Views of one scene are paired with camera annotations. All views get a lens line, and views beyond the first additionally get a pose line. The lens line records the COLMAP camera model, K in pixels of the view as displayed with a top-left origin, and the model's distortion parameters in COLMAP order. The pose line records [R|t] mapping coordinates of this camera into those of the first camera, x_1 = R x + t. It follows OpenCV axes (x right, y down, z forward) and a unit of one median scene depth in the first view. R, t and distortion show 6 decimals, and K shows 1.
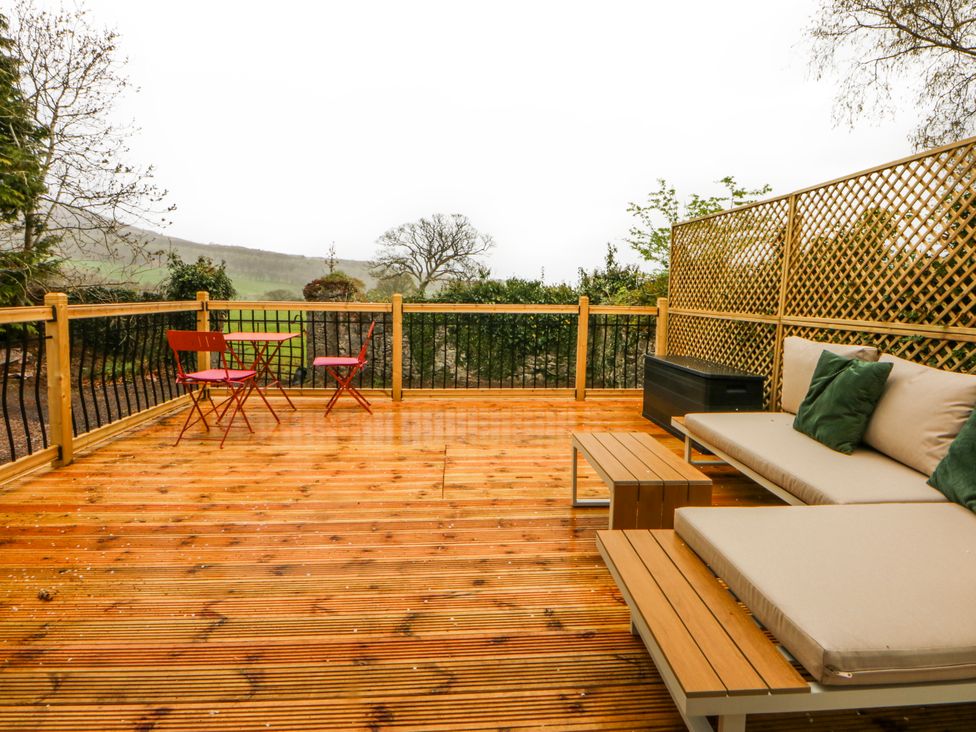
lens RADIAL K [[517.7, 0, 485.7], [0, 517.7, 326.4], [0, 0, 1]] dist [0.005827, -0.012861]
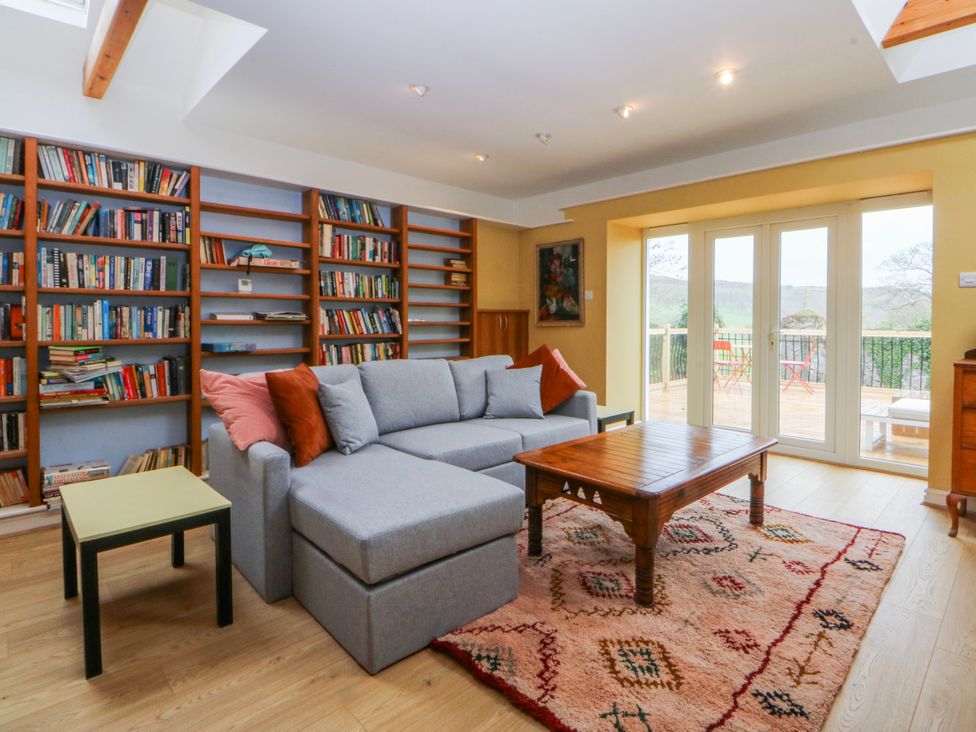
lens RADIAL K [[516.8, 0, 480.8], [0, 516.8, 326.5], [0, 0, 1]] dist [0.004316, -0.014903]
pose [[0.637212, -0.003726, -0.770679, 0.575134], [-0.045354, 0.998074, -0.042325, 0.096894], [0.769353, 0.061923, 0.635816, -1.340594]]
